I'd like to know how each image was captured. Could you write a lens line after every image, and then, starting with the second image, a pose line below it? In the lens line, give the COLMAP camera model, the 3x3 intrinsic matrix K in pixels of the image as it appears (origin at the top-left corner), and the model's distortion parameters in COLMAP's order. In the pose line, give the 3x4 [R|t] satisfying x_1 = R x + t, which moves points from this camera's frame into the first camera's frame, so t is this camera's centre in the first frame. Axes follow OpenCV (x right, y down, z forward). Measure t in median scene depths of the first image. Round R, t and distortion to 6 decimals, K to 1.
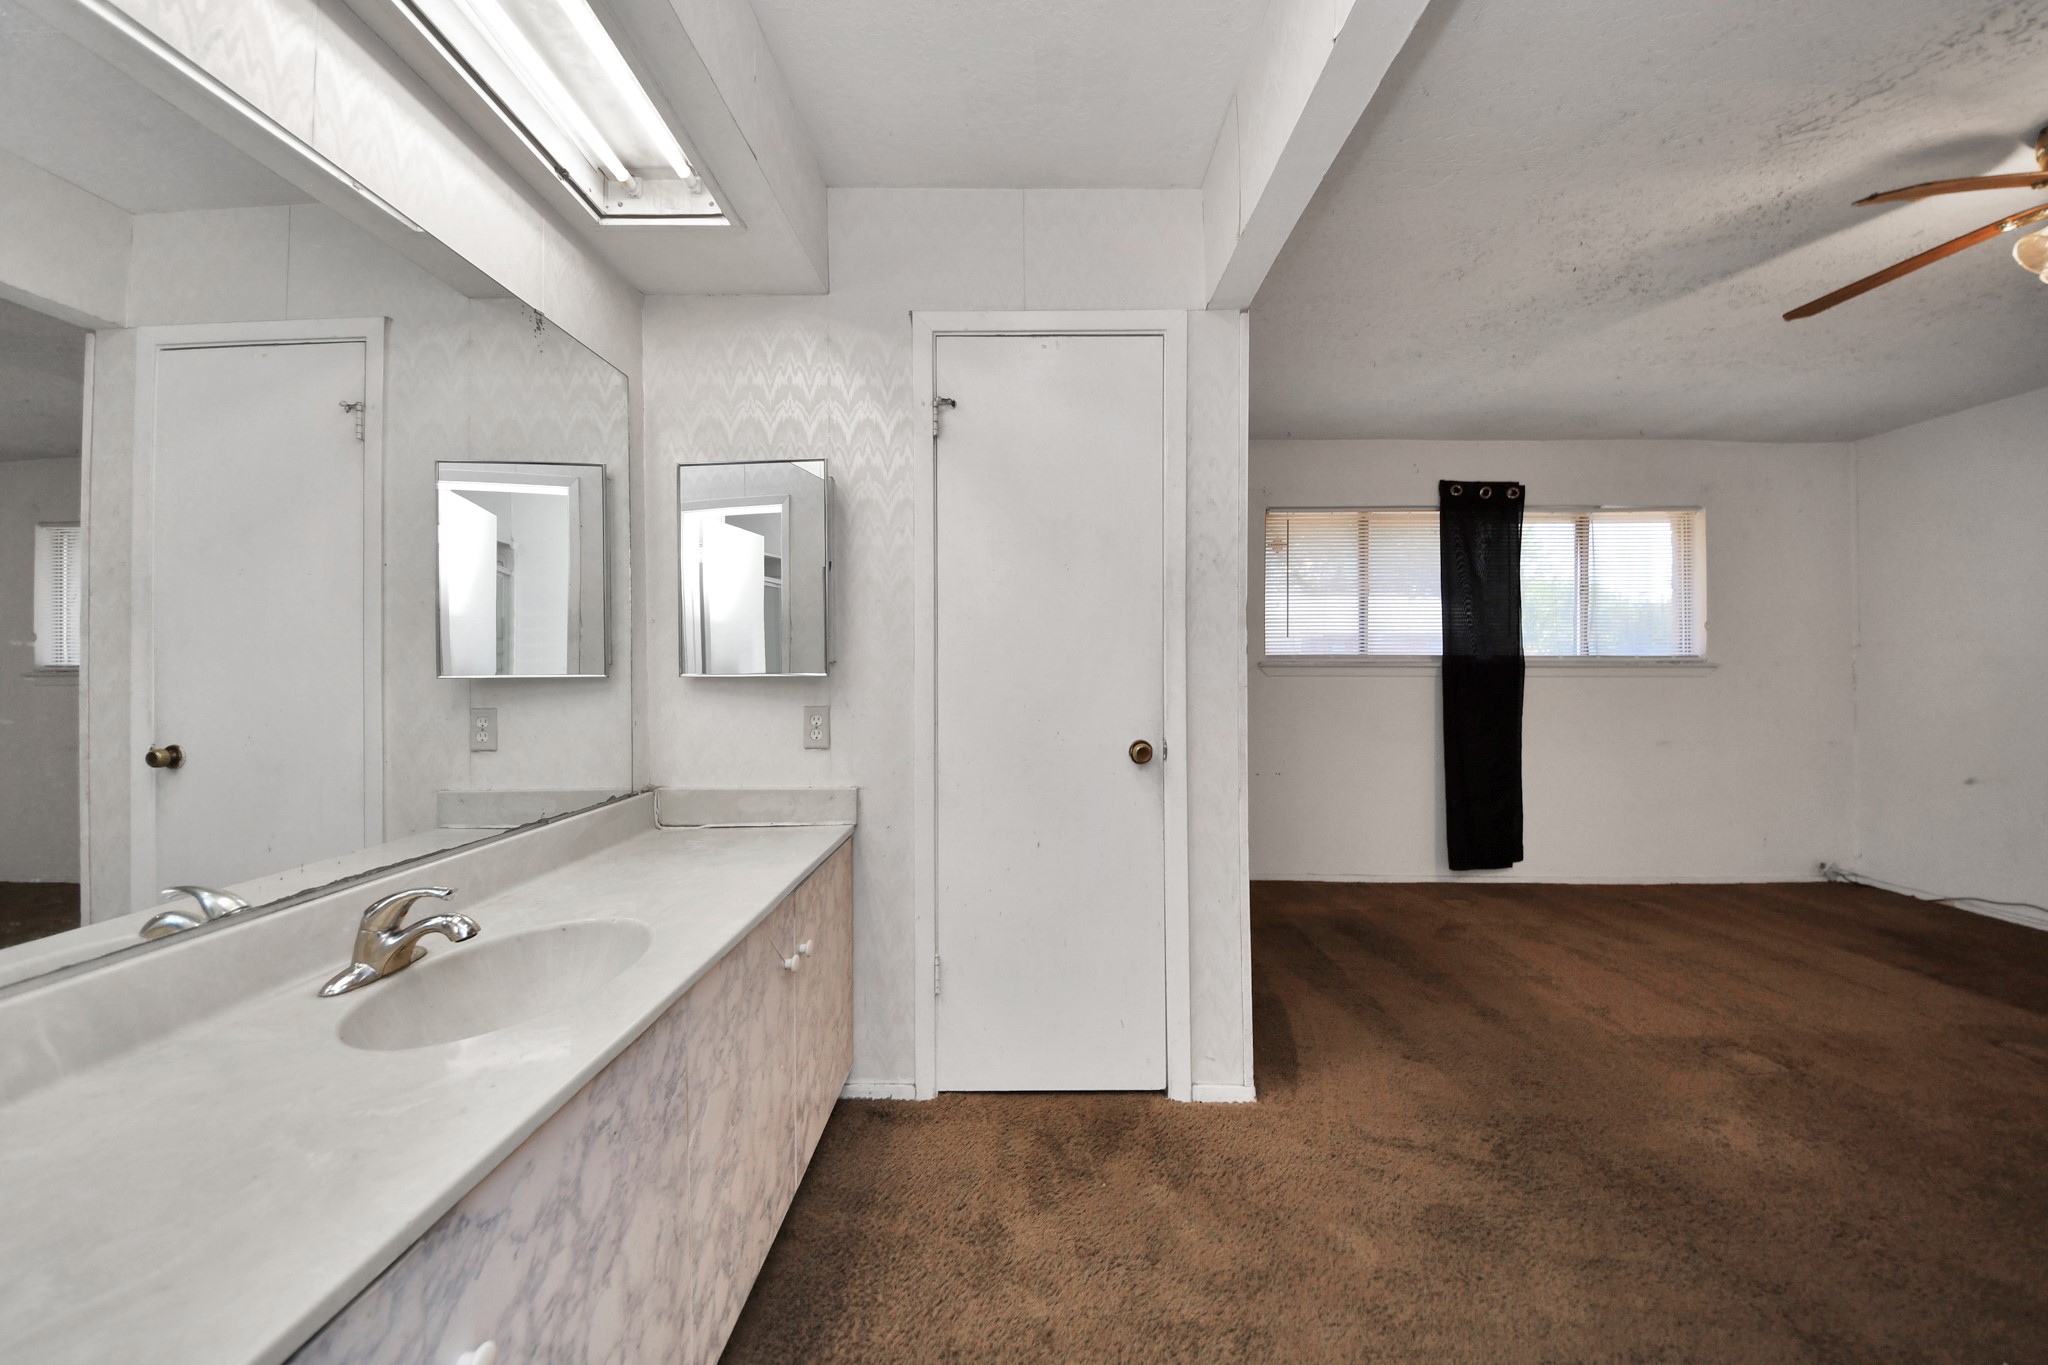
lens RADIAL K [[696.2, 0, 1021.7], [0, 696.2, 661.5], [0, 0, 1]] dist [-0.031855, -0.000761]
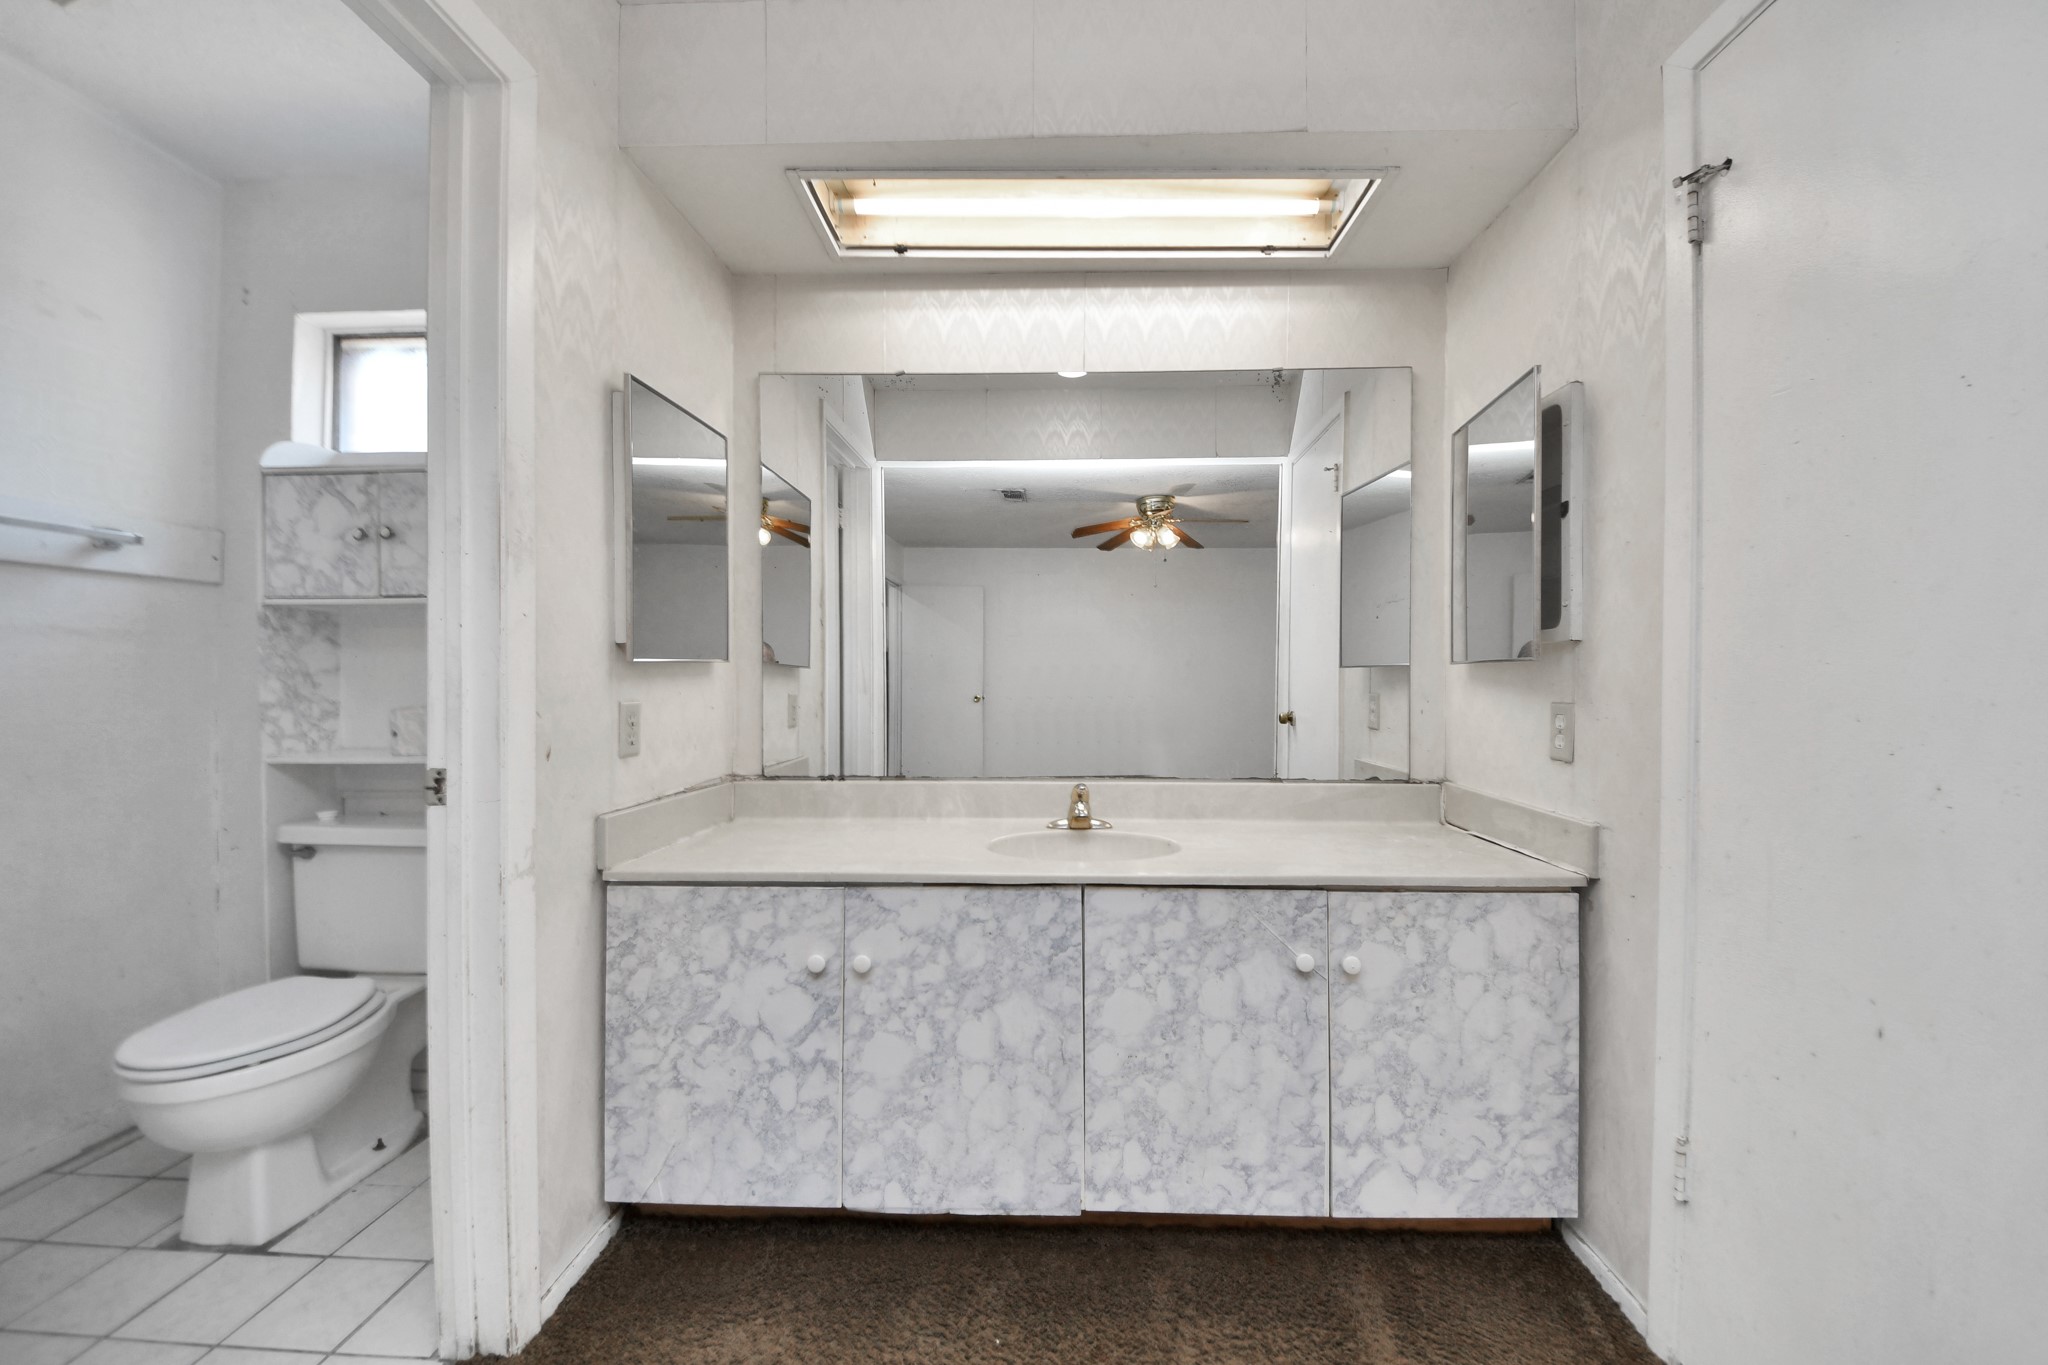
lens RADIAL K [[696.2, 0, 1040.8], [0, 696.2, 669.6], [0, 0, 1]] dist [-0.031855, -0.000761]
pose [[-0.023449, 0.001385, -0.999724, 0.467015], [0.019447, 0.999810, 0.000929, 0.018800], [0.999536, -0.019420, -0.023472, 0.499309]]
